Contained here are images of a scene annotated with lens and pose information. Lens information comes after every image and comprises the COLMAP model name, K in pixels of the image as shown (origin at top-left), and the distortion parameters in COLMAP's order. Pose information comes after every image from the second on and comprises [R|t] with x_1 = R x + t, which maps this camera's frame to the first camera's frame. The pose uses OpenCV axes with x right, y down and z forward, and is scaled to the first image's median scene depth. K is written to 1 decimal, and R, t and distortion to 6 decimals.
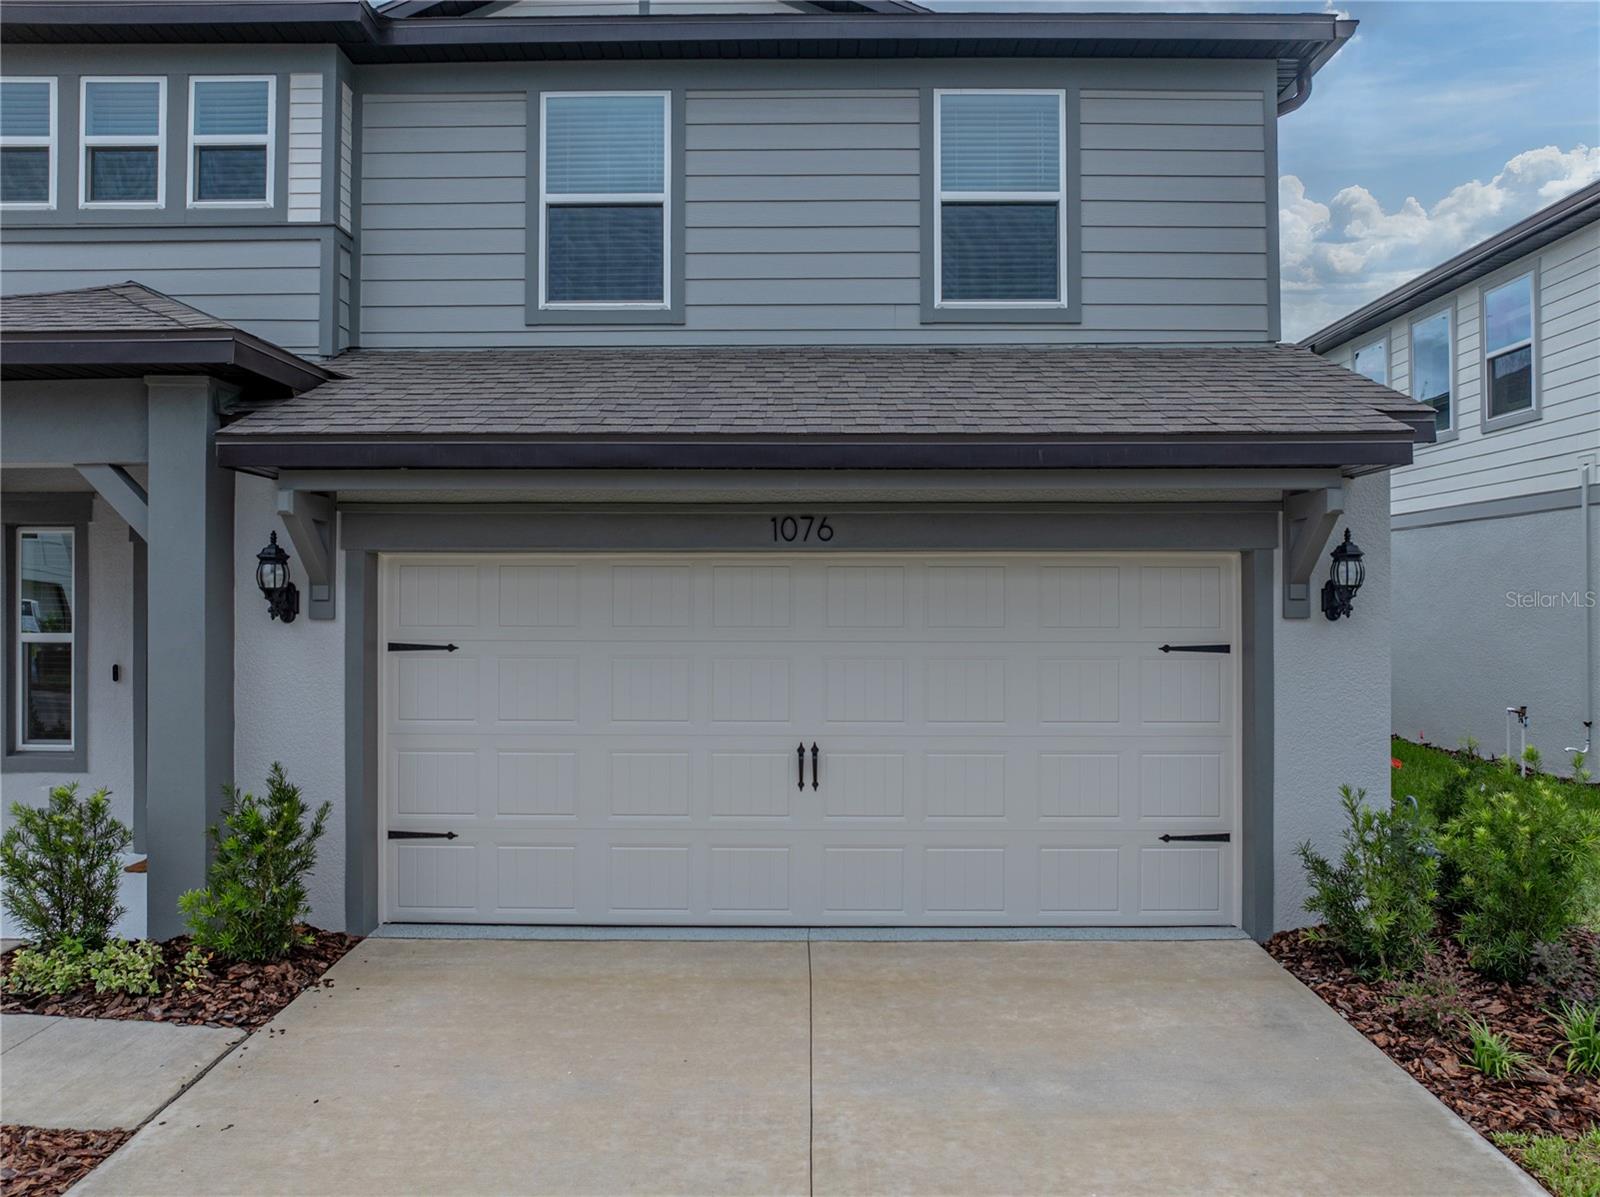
lens RADIAL K [[1133.6, 0, 800.0], [0, 1133.6, 598.5], [0, 0, 1]] dist [-0.042975, 0.010074]
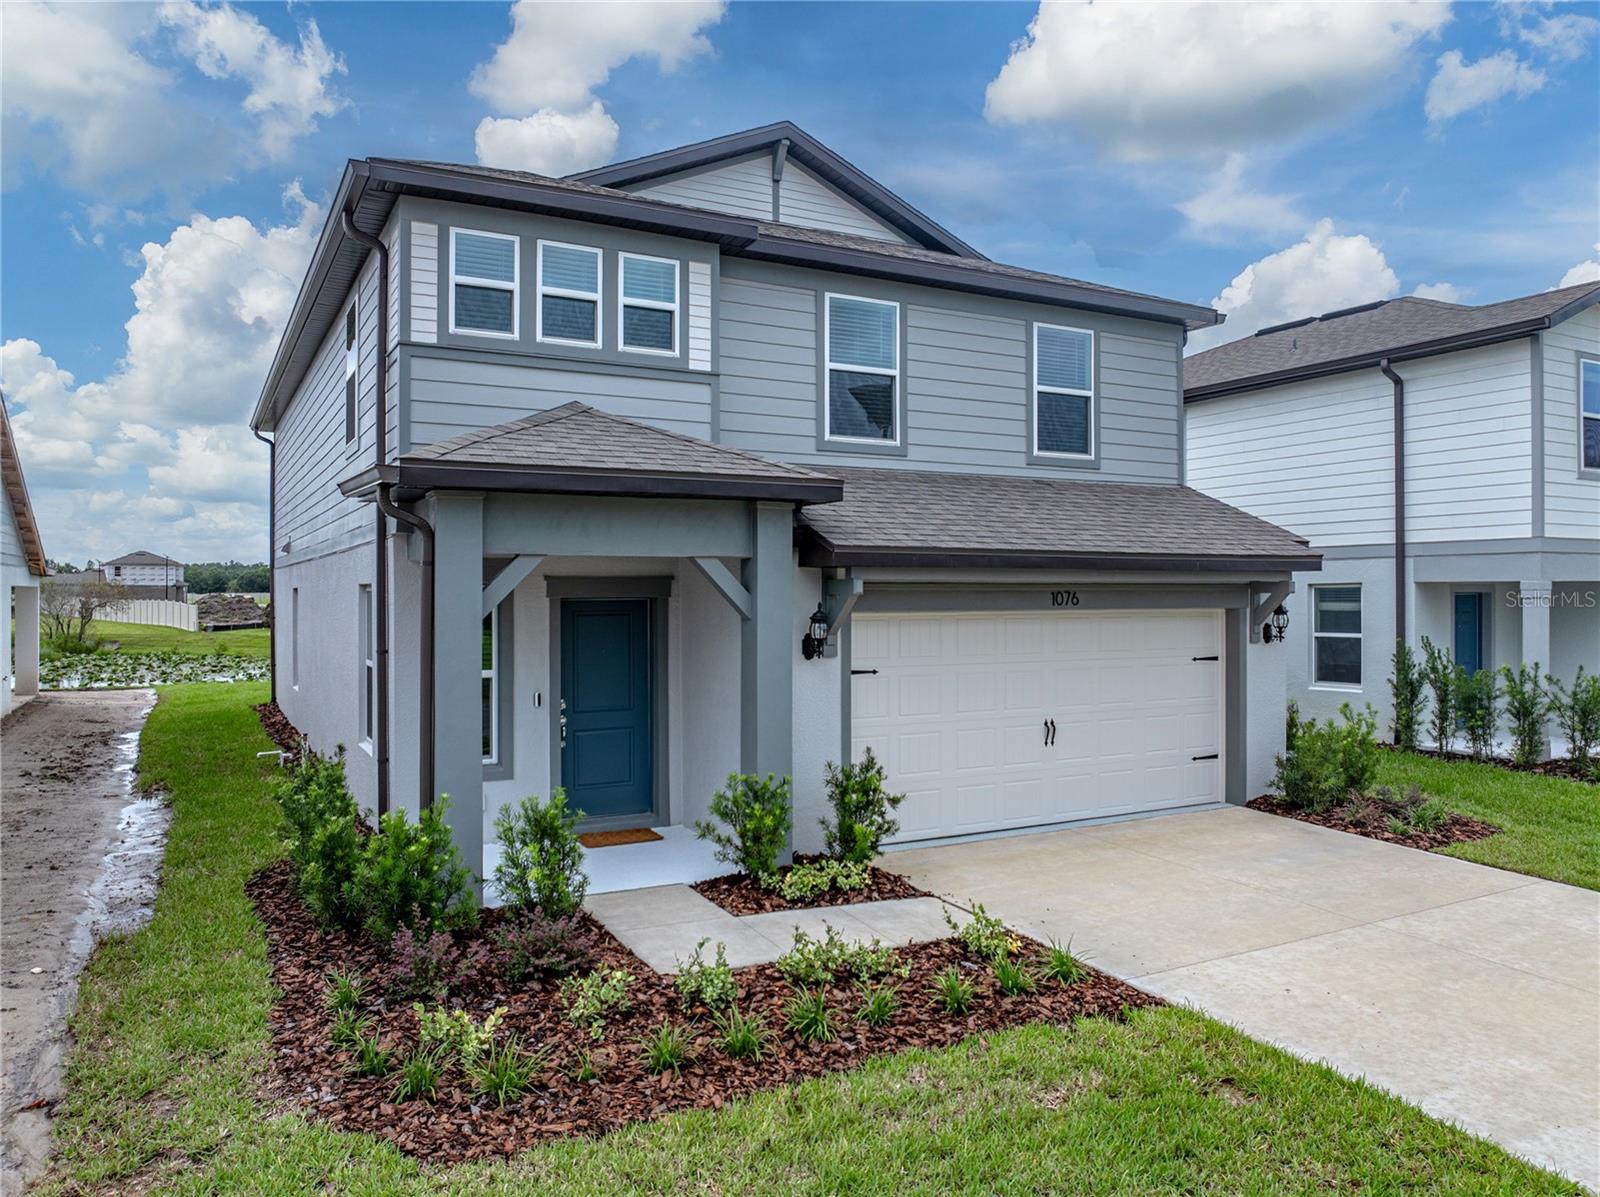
lens RADIAL K [[1133.6, 0, 800.0], [0, 1133.6, 598.5], [0, 0, 1]] dist [-0.042975, 0.010074]
pose [[0.875718, -0.003554, 0.482809, -1.220539], [-0.000601, 0.999964, 0.008452, -0.076465], [-0.482822, -0.007691, 0.875685, -0.357246]]
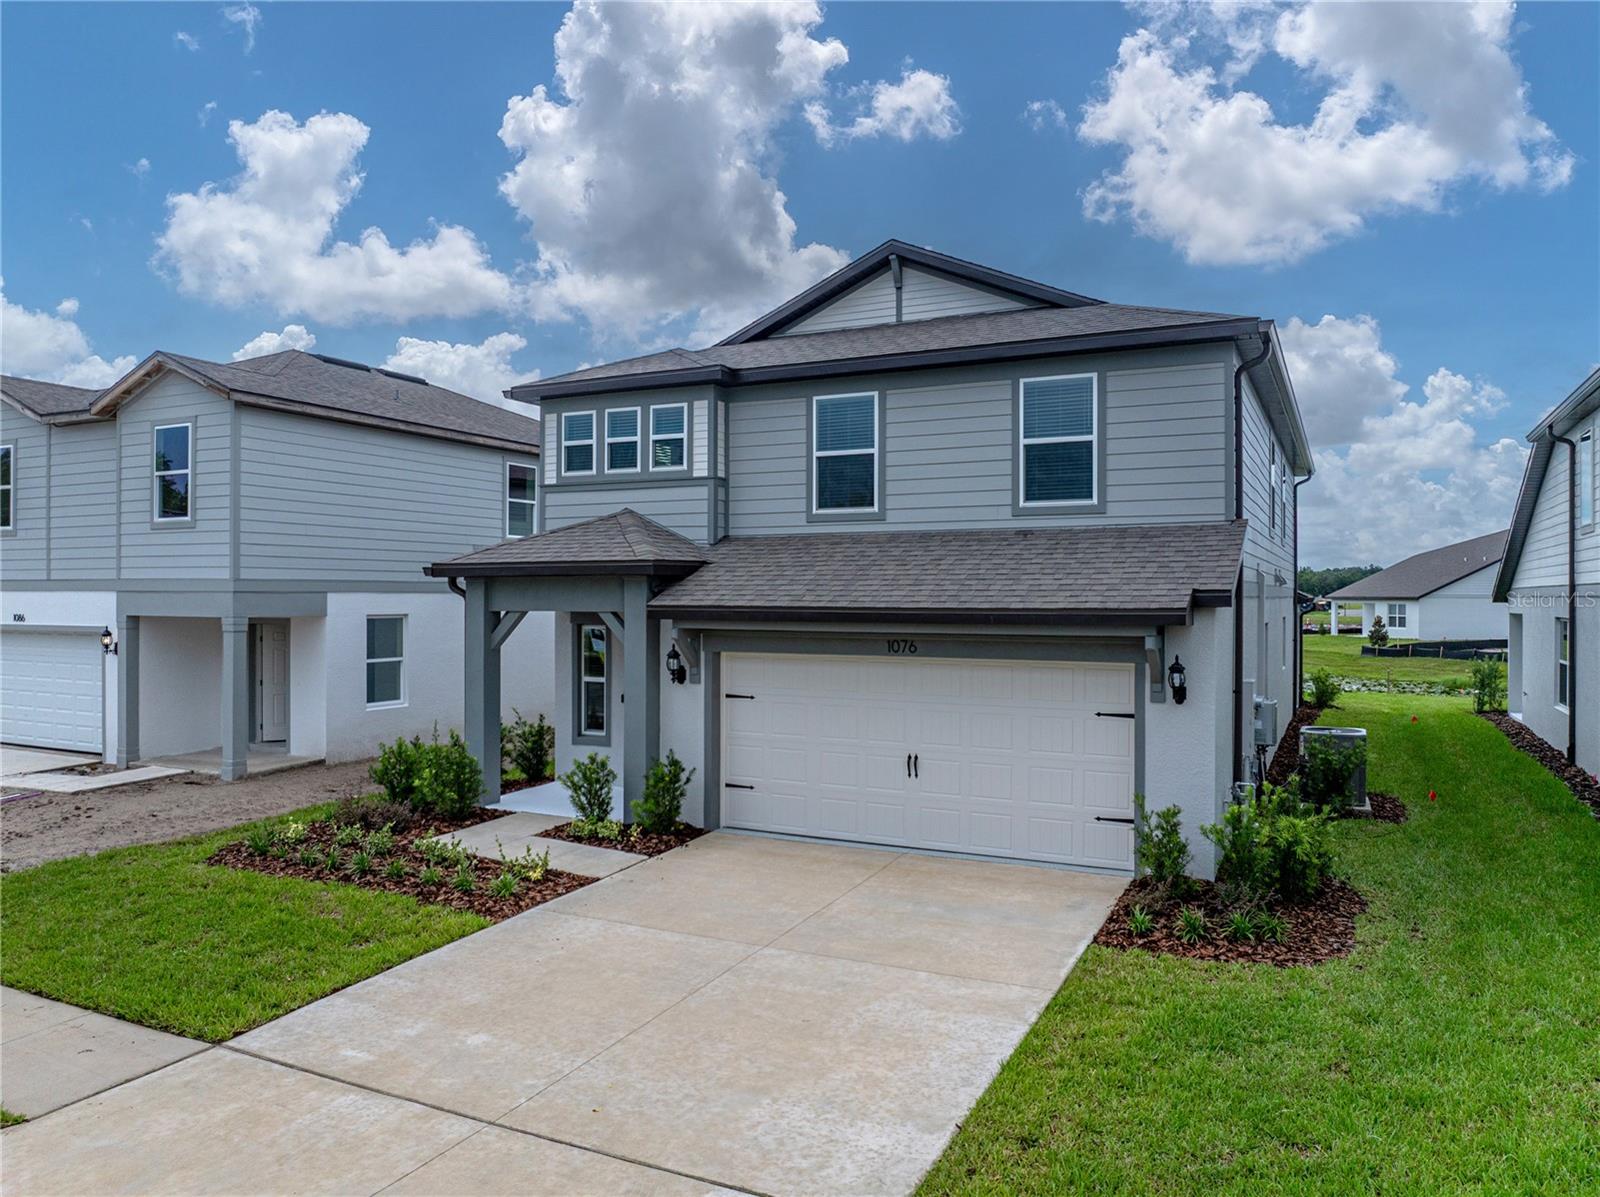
lens RADIAL K [[1122.8, 0, 800.0], [0, 1122.8, 598.5], [0, 0, 1]] dist [-0.033075, -0.005166]
pose [[0.899980, 0.002699, -0.435922, 0.701699], [-0.000057, 0.999982, 0.006074, -0.158455], [0.435931, -0.005442, 0.899964, -0.859257]]
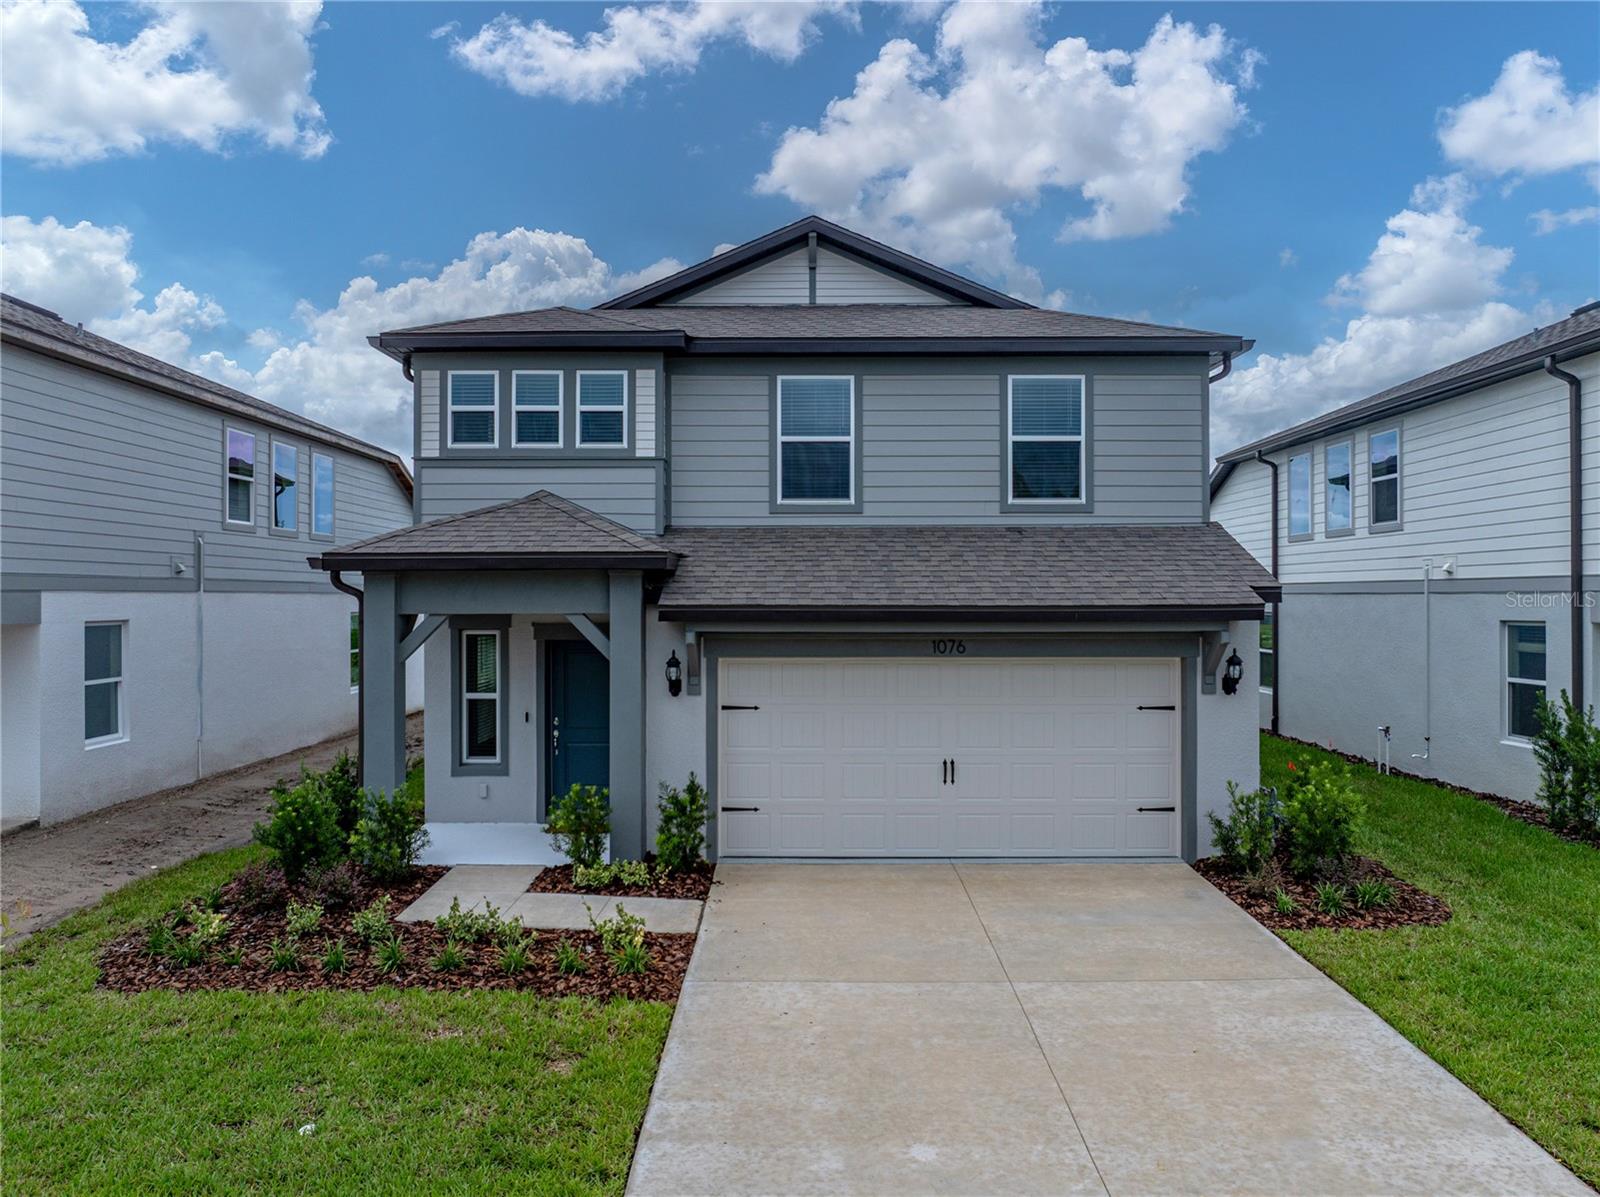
lens RADIAL K [[1122.8, 0, 800.0], [0, 1122.8, 598.5], [0, 0, 1]] dist [-0.033075, -0.005166]
pose [[0.999993, -0.001186, 0.003478, -0.253706], [0.001164, 0.999979, 0.006351, -0.154523], [-0.003486, -0.006347, 0.999974, -0.877189]]
